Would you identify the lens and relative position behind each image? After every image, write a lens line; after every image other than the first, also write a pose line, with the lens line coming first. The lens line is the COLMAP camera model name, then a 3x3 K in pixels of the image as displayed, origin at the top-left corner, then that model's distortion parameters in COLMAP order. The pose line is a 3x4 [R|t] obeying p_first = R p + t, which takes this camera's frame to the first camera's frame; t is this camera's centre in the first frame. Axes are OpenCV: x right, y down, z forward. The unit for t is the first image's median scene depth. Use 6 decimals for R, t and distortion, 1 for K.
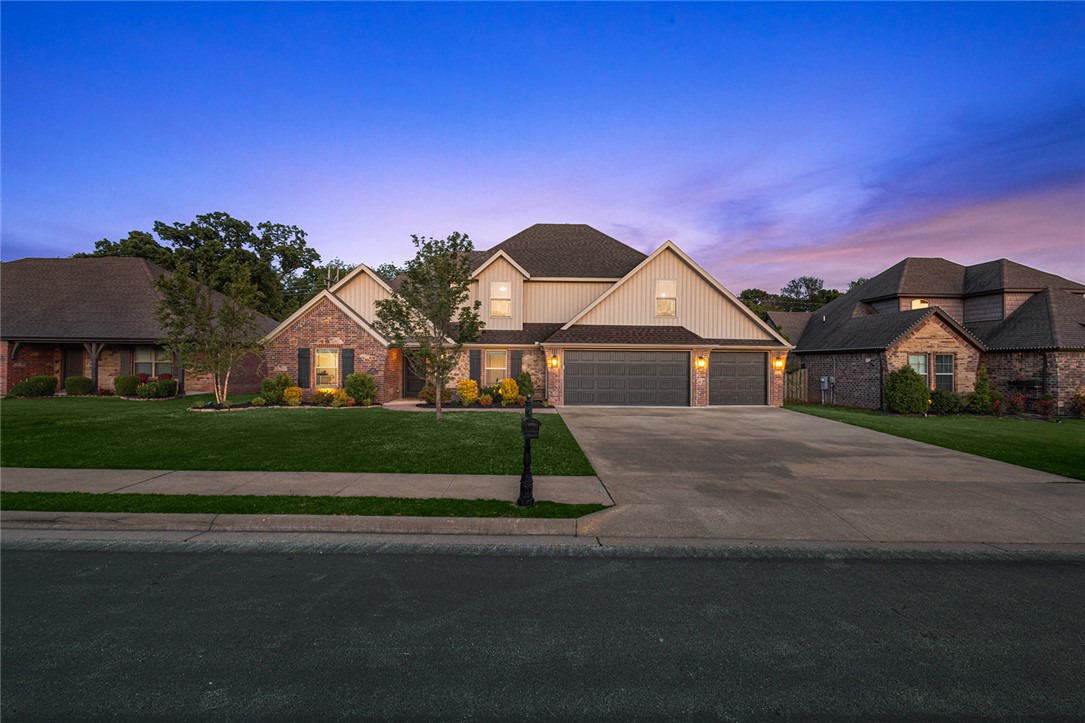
lens RADIAL K [[498.5, 0, 539.7], [0, 498.5, 363.0], [0, 0, 1]] dist [0.004566, 0.001268]
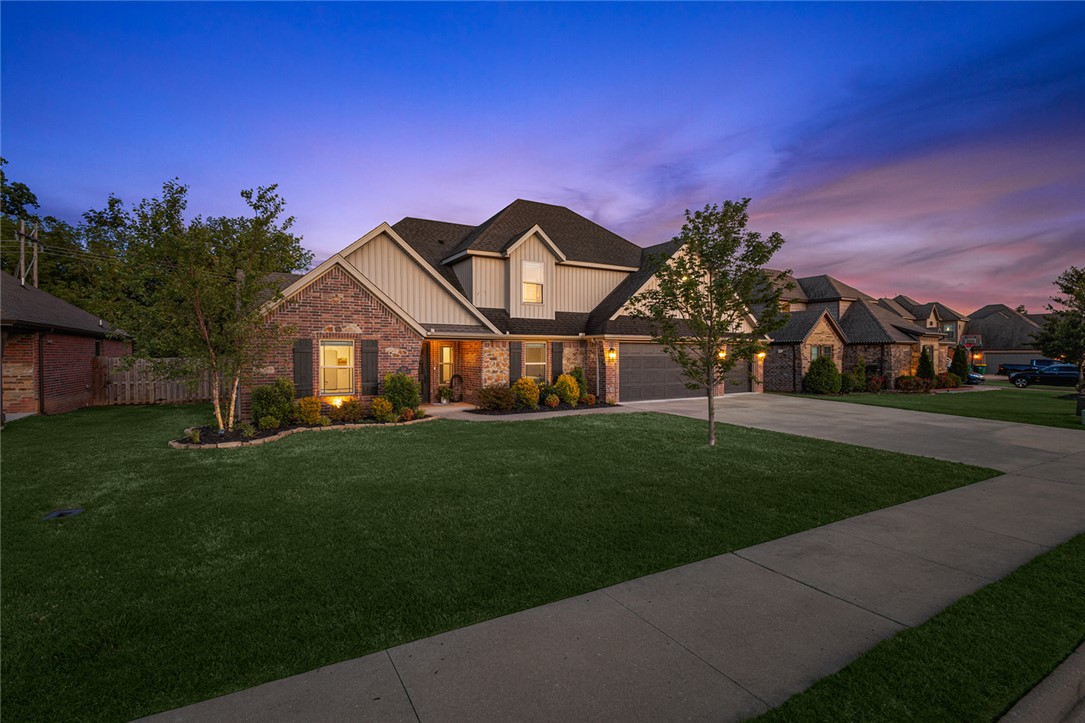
lens RADIAL K [[498.5, 0, 539.8], [0, 498.5, 361.1], [0, 0, 1]] dist [0.004566, 0.001268]
pose [[0.875620, -0.015858, 0.482740, -0.502742], [0.008191, 0.999805, 0.017987, -0.008693], [-0.482931, -0.011796, 0.875579, 0.249738]]
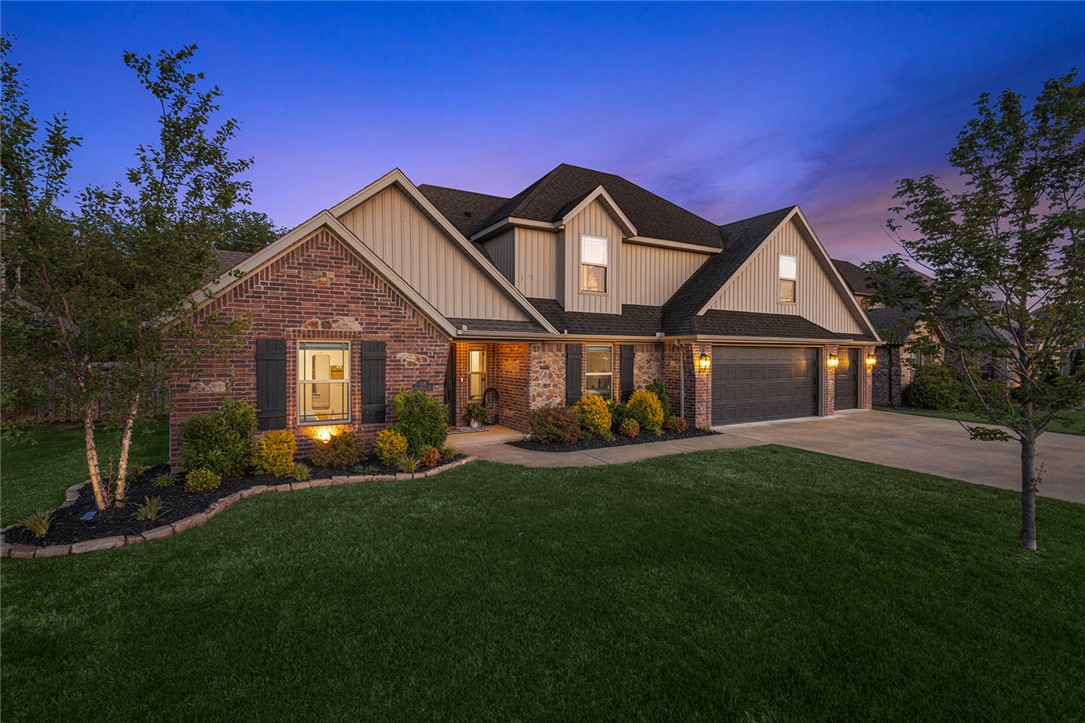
lens RADIAL K [[498.5, 0, 539.5], [0, 498.5, 357.5], [0, 0, 1]] dist [0.004566, 0.001268]
pose [[0.882397, -0.008212, 0.470433, -0.457144], [0.003736, 0.999938, 0.010448, -0.016765], [-0.470490, -0.007462, 0.882374, 0.487293]]
